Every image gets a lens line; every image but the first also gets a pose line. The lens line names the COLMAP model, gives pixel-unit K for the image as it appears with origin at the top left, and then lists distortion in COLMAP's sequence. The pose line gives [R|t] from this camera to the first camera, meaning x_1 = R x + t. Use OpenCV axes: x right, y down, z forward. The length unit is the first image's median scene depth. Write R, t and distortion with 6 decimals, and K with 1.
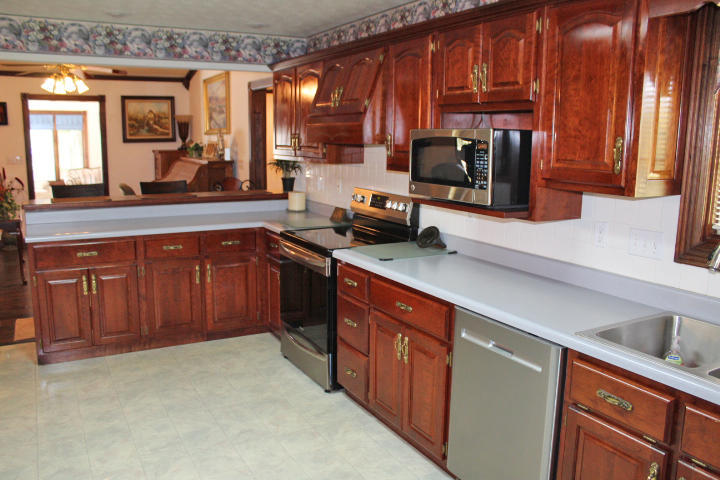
lens RADIAL K [[602.6, 0, 360.2], [0, 602.6, 242.6], [0, 0, 1]] dist [-0.123593, 0.071839]
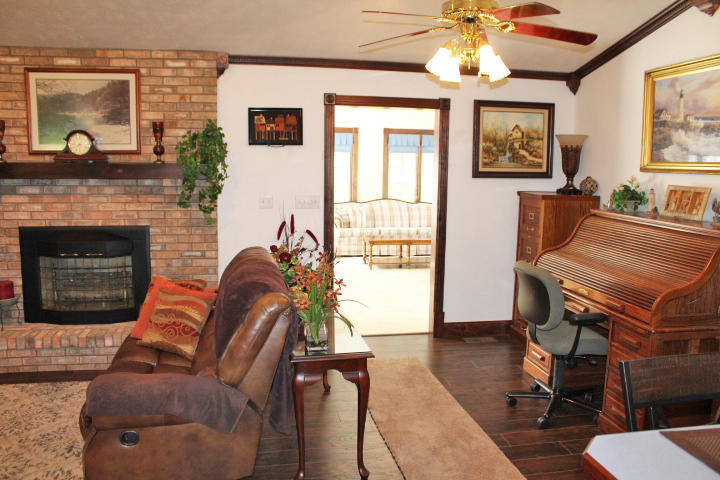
lens RADIAL K [[602.6, 0, 362.9], [0, 602.6, 243.8], [0, 0, 1]] dist [-0.123593, 0.071839]
pose [[0.952622, 0.044458, -0.300890, -0.315841], [-0.057102, 0.997811, -0.033355, -0.073458], [0.298748, 0.048956, 0.953075, 0.377035]]
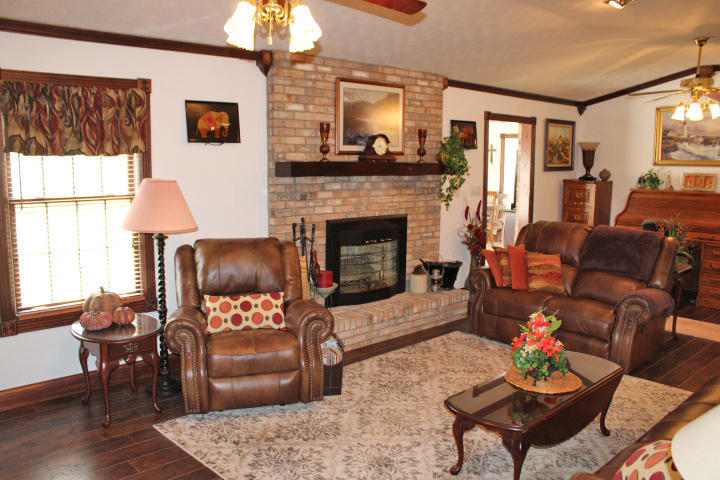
lens RADIAL K [[602.6, 0, 361.1], [0, 602.6, 236.5], [0, 0, 1]] dist [-0.123593, 0.071839]
pose [[0.967854, -0.035873, 0.248943, -0.882644], [0.047195, 0.998098, -0.039658, -0.047300], [-0.247047, 0.050132, 0.967706, 0.200510]]
